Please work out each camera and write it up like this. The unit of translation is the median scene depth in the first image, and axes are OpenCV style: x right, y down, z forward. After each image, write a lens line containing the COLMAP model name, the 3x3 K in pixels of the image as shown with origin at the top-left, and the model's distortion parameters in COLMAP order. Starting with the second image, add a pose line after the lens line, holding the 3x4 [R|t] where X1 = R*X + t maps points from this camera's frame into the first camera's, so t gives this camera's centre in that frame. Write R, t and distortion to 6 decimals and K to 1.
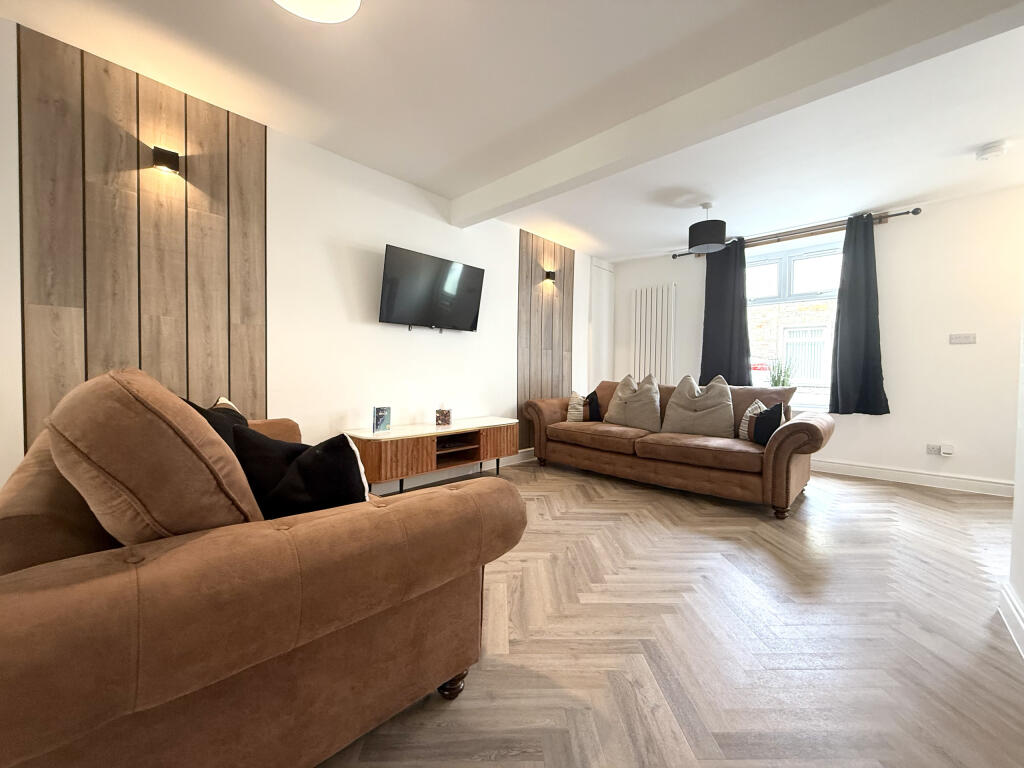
lens RADIAL K [[404.1, 0, 512.0], [0, 404.1, 384.0], [0, 0, 1]] dist [0.026596, 0.003123]
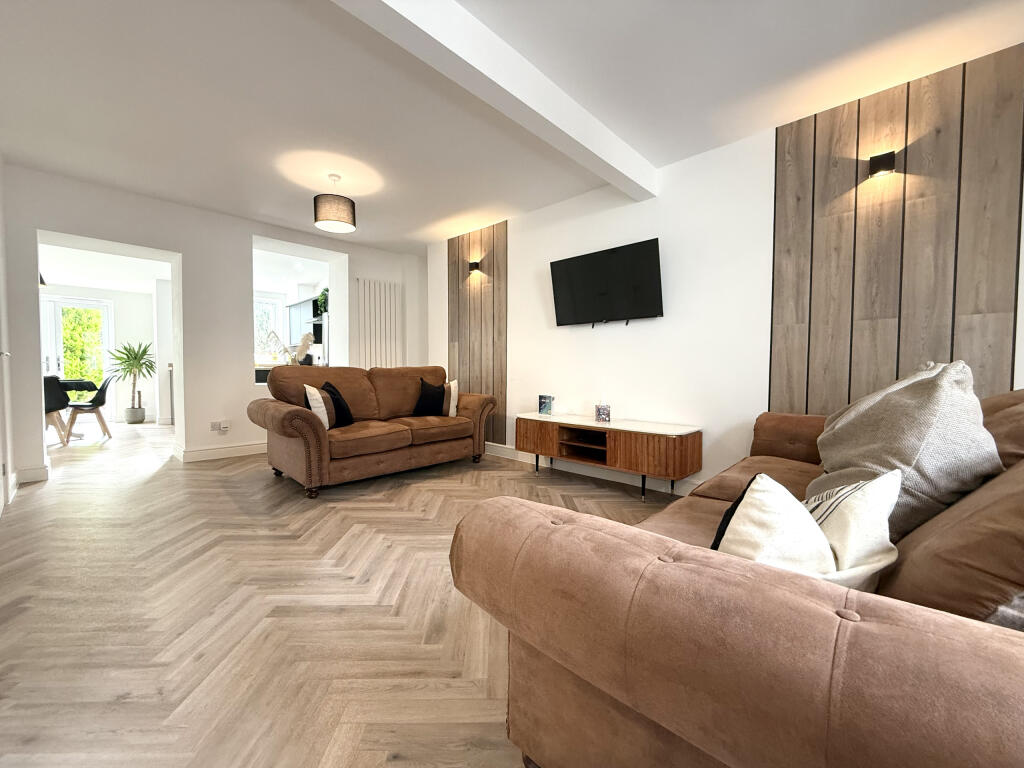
lens RADIAL K [[409.4, 0, 512.0], [0, 409.4, 384.0], [0, 0, 1]] dist [-0.015155, 0.000062]
pose [[-0.014575, 0.020809, -0.999677, 0.814350], [-0.039472, 0.998992, 0.021371, 0.001840], [0.999114, 0.039771, -0.013739, 0.806333]]
